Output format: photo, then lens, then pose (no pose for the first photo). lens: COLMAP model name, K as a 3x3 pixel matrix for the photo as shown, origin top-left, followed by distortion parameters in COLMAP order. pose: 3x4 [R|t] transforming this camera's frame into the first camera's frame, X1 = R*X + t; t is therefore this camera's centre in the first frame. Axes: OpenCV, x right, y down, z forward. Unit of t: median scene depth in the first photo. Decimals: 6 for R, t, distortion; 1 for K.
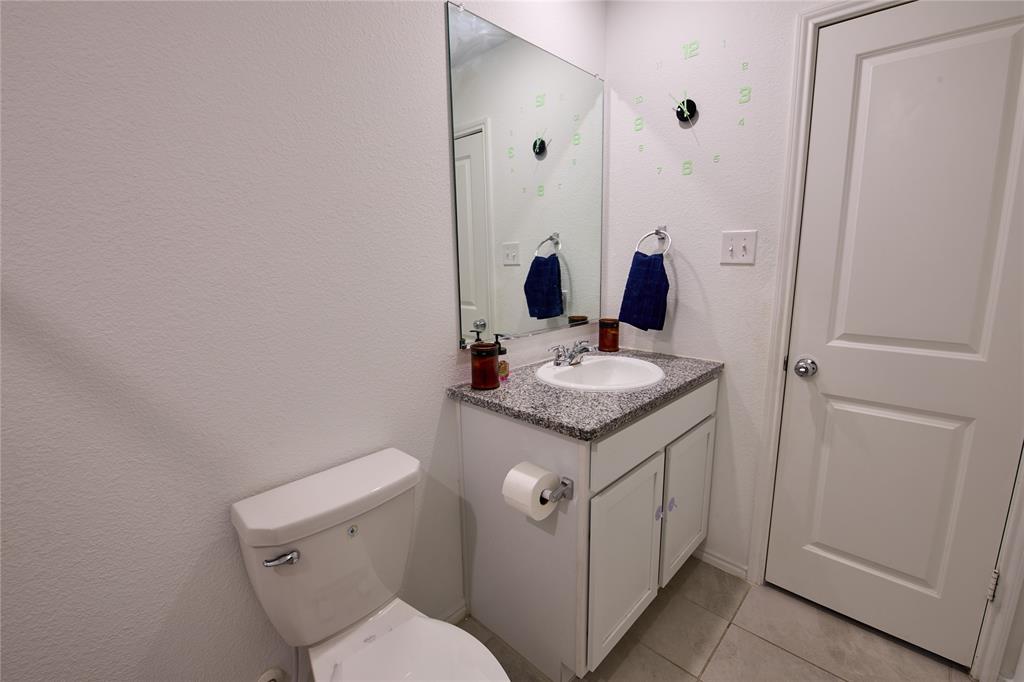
lens RADIAL K [[439.3, 0, 515.6], [0, 439.3, 336.4], [0, 0, 1]] dist [-0.003405, -0.010874]
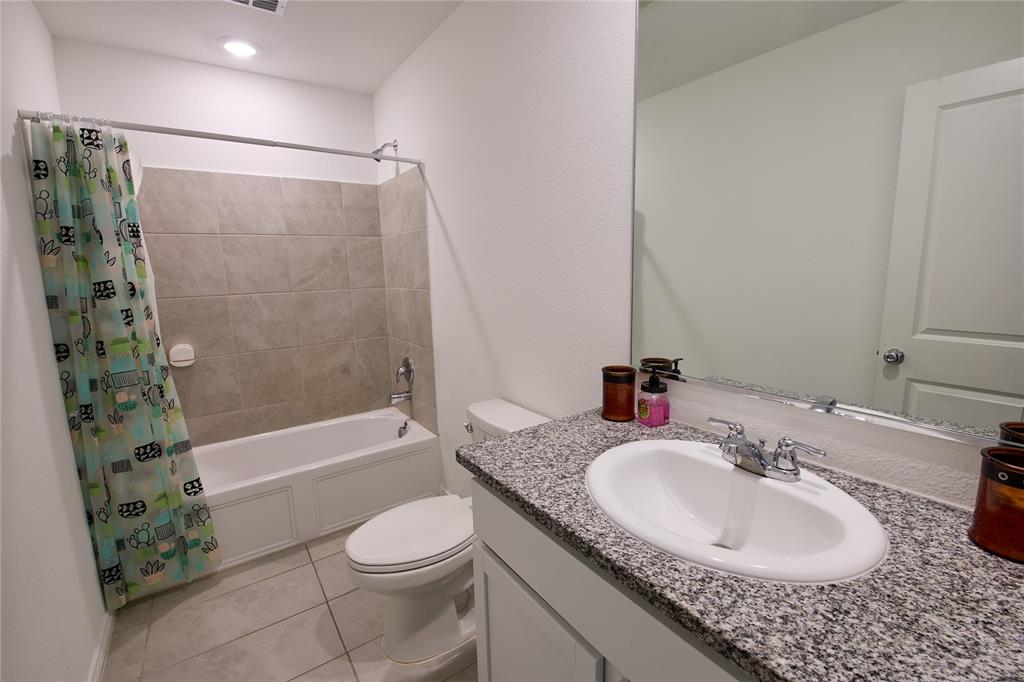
lens RADIAL K [[439.3, 0, 515.6], [0, 439.3, 336.4], [0, 0, 1]] dist [-0.003405, -0.010874]
pose [[-0.178925, 0.175095, -0.968157, 0.820797], [-0.155570, 0.966622, 0.203568, -0.193856], [0.971485, 0.187039, -0.145713, 0.963281]]
